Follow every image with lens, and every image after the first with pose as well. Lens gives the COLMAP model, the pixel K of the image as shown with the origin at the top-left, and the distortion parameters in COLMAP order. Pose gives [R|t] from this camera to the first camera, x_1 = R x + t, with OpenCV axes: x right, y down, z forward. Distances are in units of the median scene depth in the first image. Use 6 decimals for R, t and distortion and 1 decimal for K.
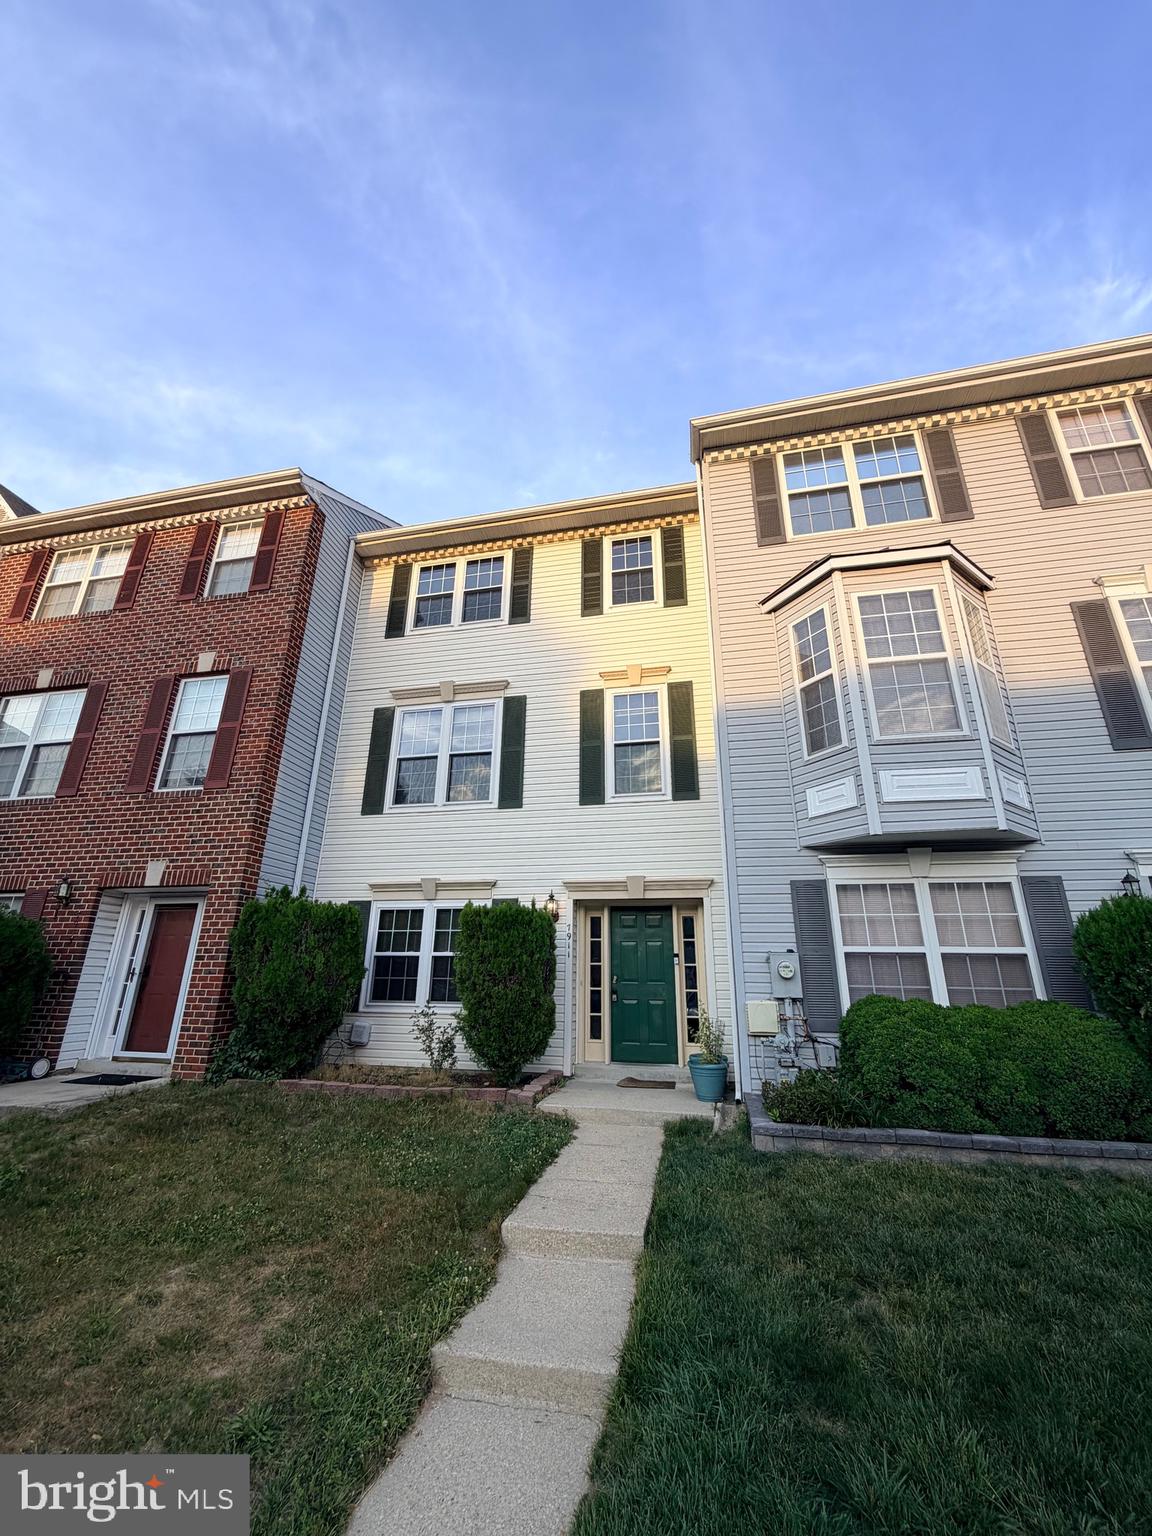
lens RADIAL K [[612.0, 0, 575.2], [0, 612.0, 759.1], [0, 0, 1]] dist [-0.001262, 0.000234]
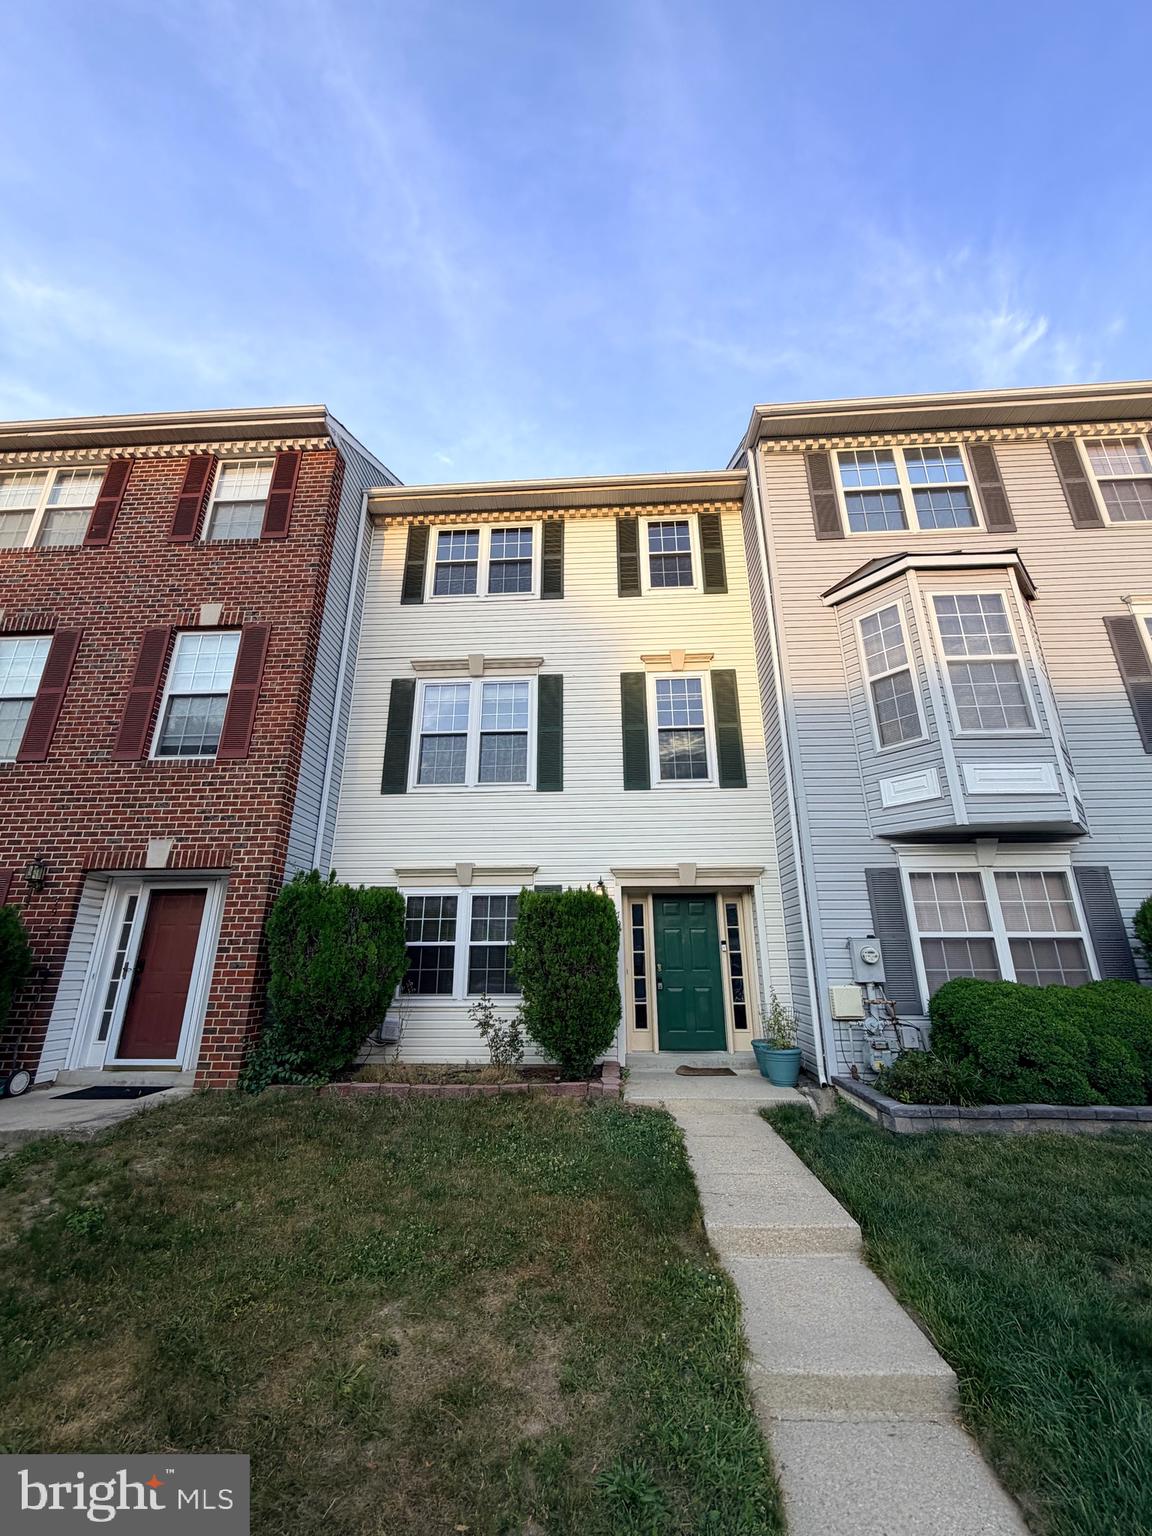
lens RADIAL K [[612.0, 0, 578.0], [0, 612.0, 759.6], [0, 0, 1]] dist [-0.001262, 0.000234]
pose [[0.987264, 0.037671, 0.154565, -0.234797], [-0.040079, 0.999118, 0.012491, 0.018920], [-0.153958, -0.018527, 0.987904, 0.054860]]
